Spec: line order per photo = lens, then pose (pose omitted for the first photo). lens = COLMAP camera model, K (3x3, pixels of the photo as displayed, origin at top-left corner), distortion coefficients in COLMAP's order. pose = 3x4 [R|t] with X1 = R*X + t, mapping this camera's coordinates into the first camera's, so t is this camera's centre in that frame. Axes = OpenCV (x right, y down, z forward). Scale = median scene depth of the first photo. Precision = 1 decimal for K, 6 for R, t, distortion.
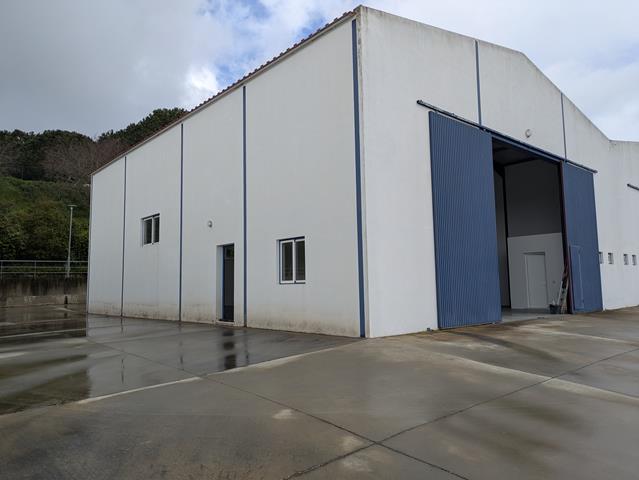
lens RADIAL K [[468.8, 0, 321.7], [0, 468.8, 239.0], [0, 0, 1]] dist [0.051514, -0.048809]
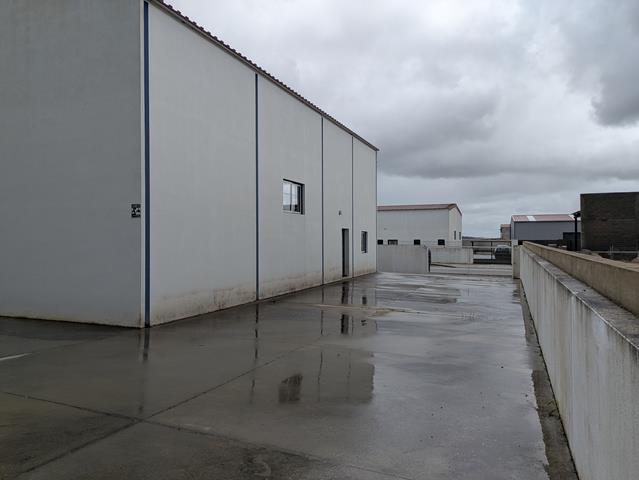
lens RADIAL K [[468.8, 0, 313.1], [0, 468.8, 235.1], [0, 0, 1]] dist [0.051514, -0.048809]
pose [[-0.425757, 0.073751, 0.901827, -1.378893], [-0.021947, 0.995538, -0.091775, 0.159481], [-0.904571, -0.058867, -0.422238, 1.571390]]
